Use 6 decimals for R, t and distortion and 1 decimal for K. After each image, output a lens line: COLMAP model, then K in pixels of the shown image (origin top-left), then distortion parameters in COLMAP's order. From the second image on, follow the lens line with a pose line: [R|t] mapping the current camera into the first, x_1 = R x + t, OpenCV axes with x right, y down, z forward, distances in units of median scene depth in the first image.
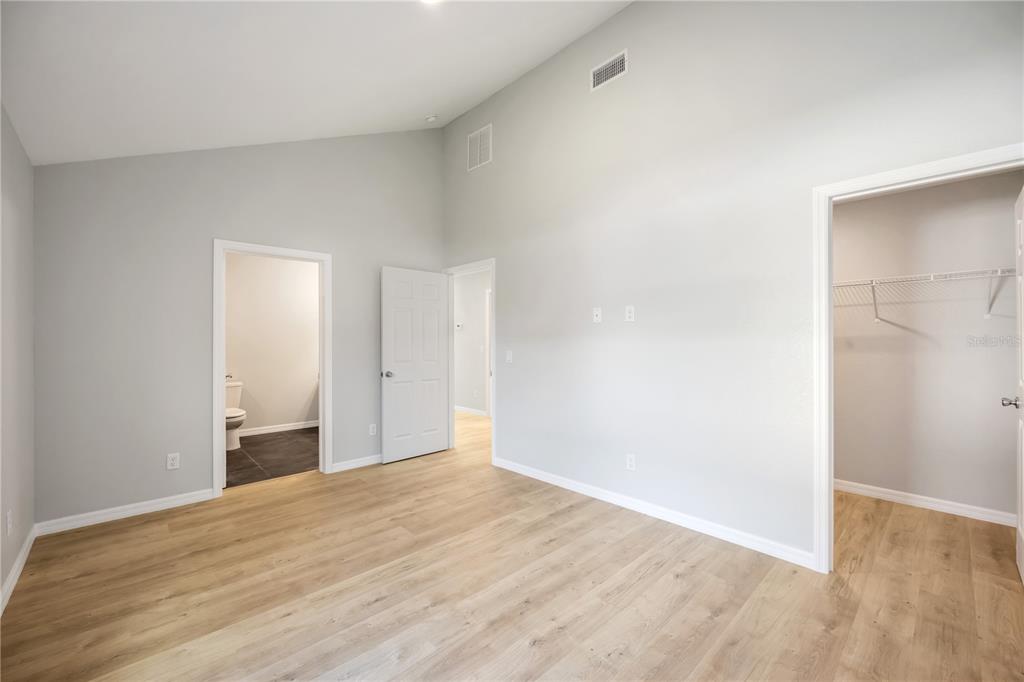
lens RADIAL K [[406.0, 0, 516.1], [0, 406.0, 348.4], [0, 0, 1]] dist [-0.007861, 0.001635]
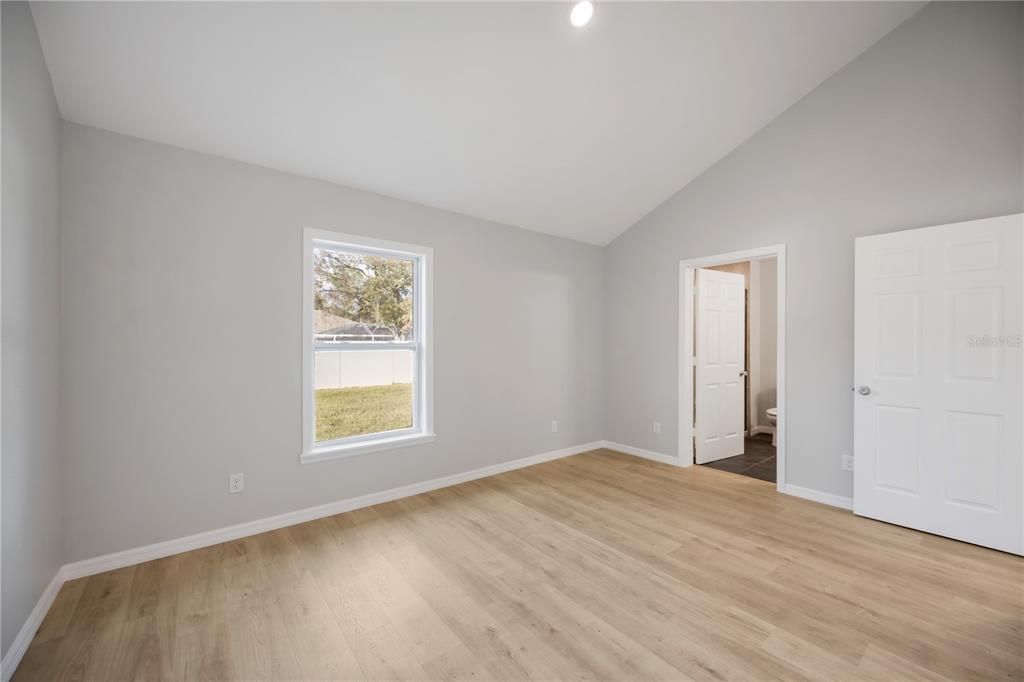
lens RADIAL K [[406.0, 0, 513.0], [0, 406.0, 348.3], [0, 0, 1]] dist [-0.007861, 0.001635]
pose [[-0.078280, 0.018311, -0.996763, 0.743469], [-0.022822, 0.999536, 0.020155, -0.015107], [0.996670, 0.024326, -0.077826, 0.781072]]
